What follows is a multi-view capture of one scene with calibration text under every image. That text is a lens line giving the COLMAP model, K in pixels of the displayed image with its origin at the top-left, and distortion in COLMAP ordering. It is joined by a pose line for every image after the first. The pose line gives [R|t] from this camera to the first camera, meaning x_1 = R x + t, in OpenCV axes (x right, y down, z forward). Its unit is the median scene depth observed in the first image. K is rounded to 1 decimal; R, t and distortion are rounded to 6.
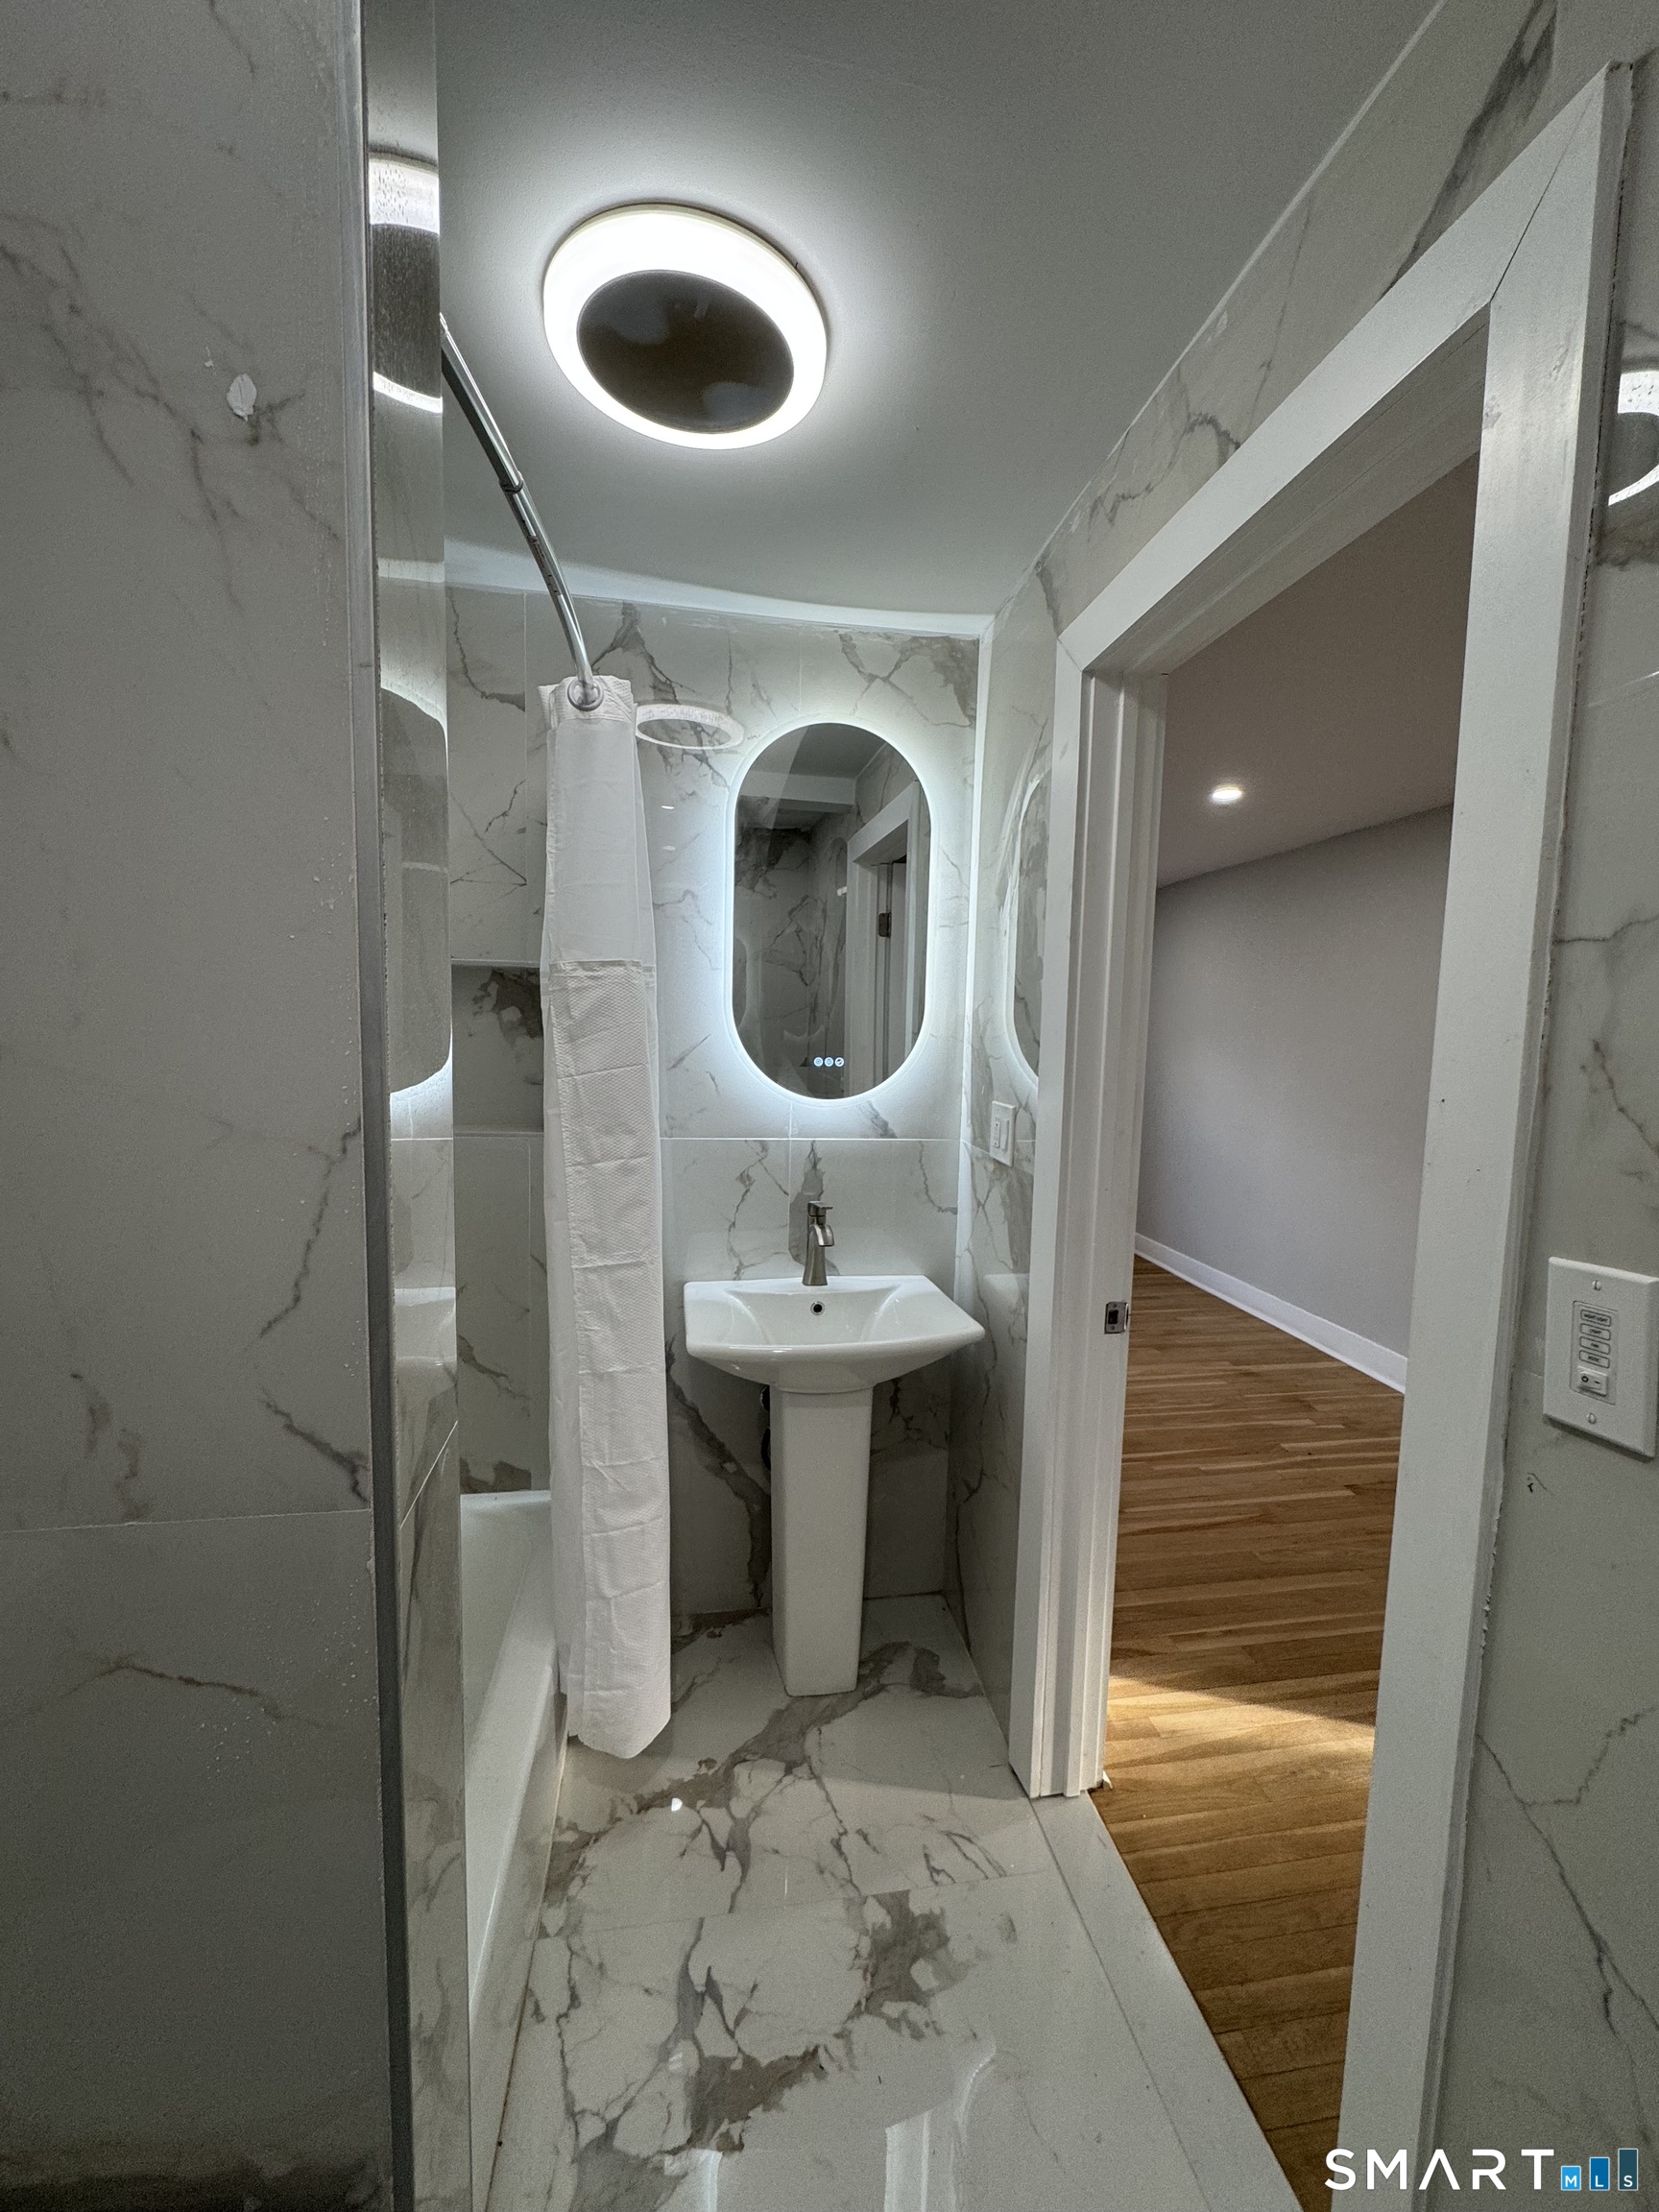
lens RADIAL K [[884.6, 0, 828.8], [0, 884.6, 1107.7], [0, 0, 1]] dist [-0.003528, 0.000416]
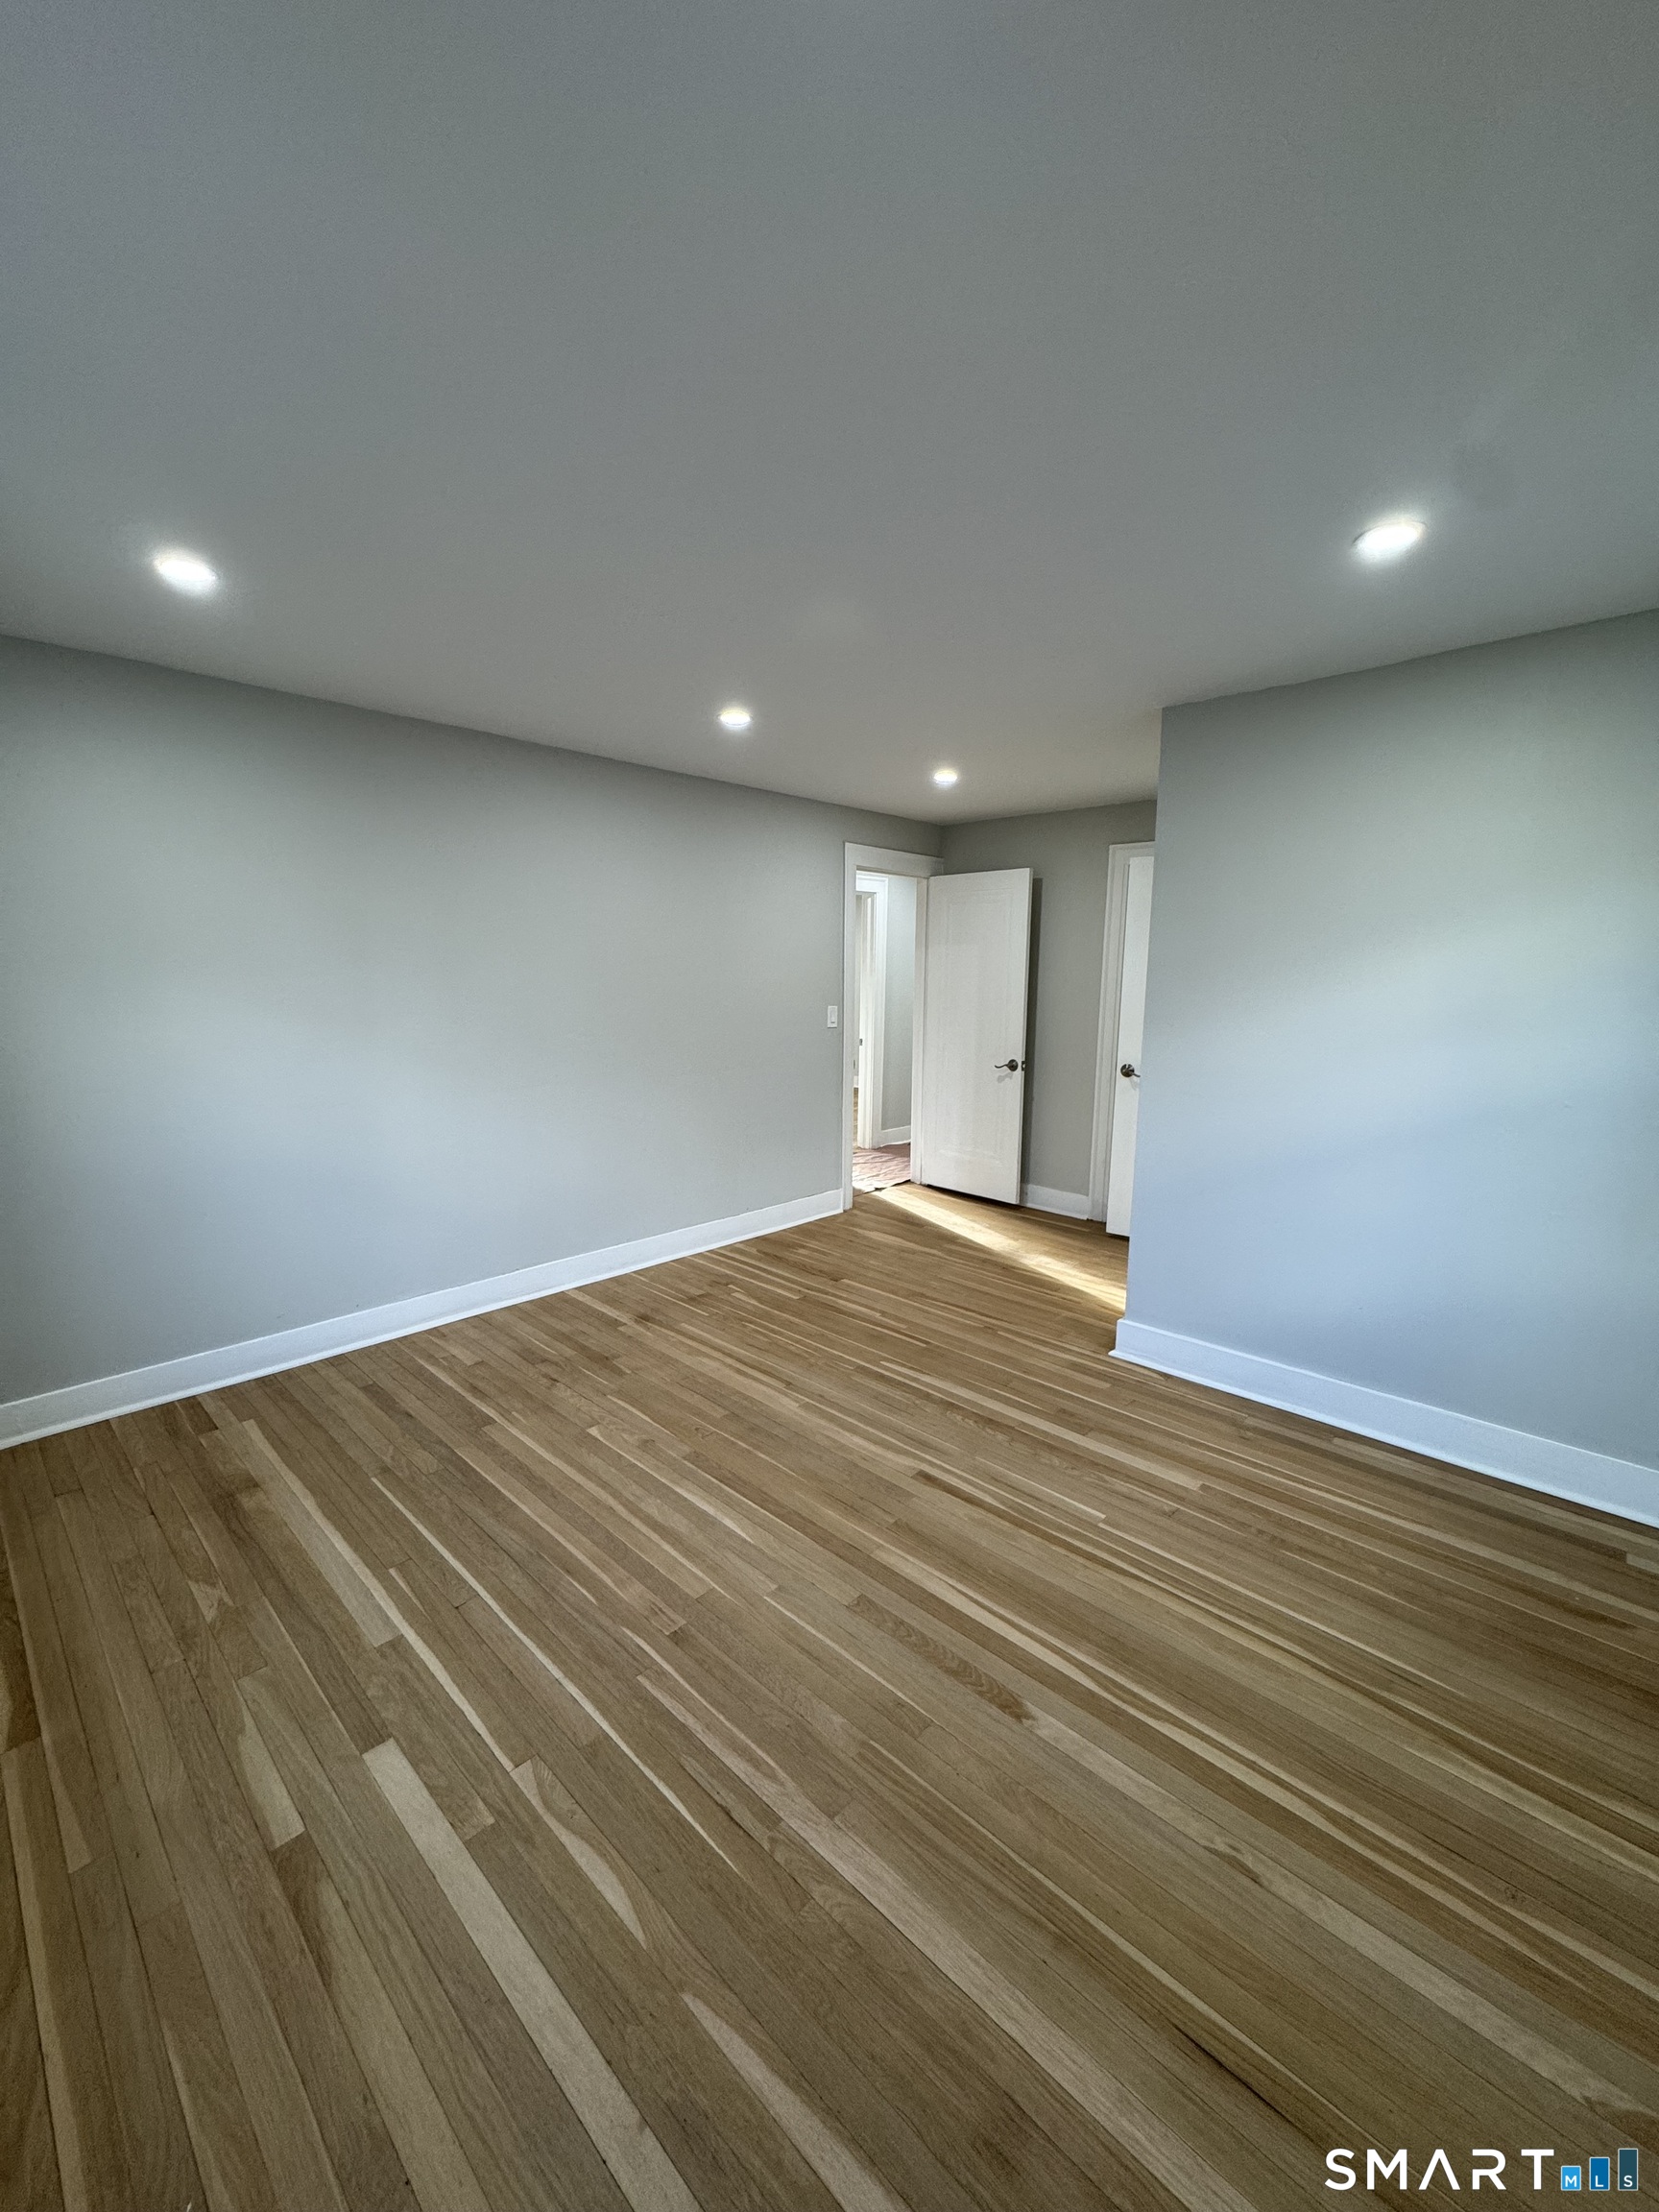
lens RADIAL K [[884.6, 0, 828.8], [0, 884.6, 1107.7], [0, 0, 1]] dist [-0.003528, 0.000416]
pose [[-0.608445, -0.152946, 0.778719, -0.437425], [0.053187, 0.971188, 0.232306, -0.164471], [-0.791812, 0.182763, -0.582779, 1.590475]]
